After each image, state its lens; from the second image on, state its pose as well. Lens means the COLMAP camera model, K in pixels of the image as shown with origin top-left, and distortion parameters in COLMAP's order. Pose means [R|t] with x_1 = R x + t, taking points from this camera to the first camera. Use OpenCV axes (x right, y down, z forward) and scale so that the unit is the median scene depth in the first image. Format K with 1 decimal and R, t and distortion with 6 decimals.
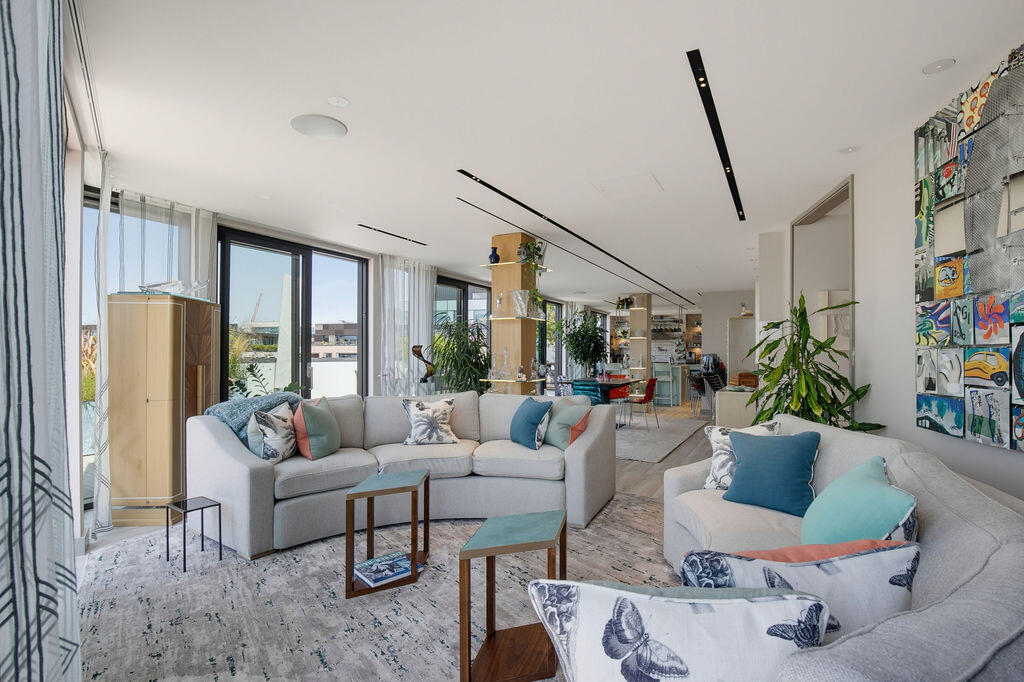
lens RADIAL K [[473.6, 0, 513.8], [0, 473.6, 350.0], [0, 0, 1]] dist [-0.001941, 0.000312]
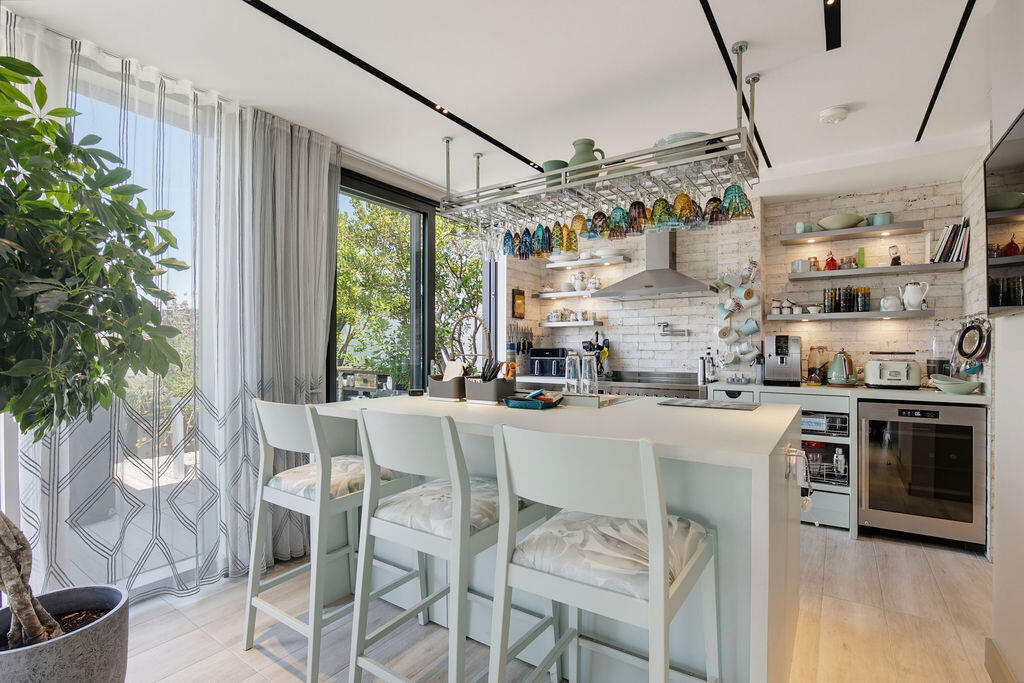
lens RADIAL K [[473.6, 0, 511.1], [0, 473.6, 340.4], [0, 0, 1]] dist [-0.001941, 0.000312]
pose [[0.995476, -0.001139, -0.095003, 0.240238], [0.000070, 0.999937, -0.011260, 0.008191], [0.095010, 0.011203, 0.995413, 0.697068]]
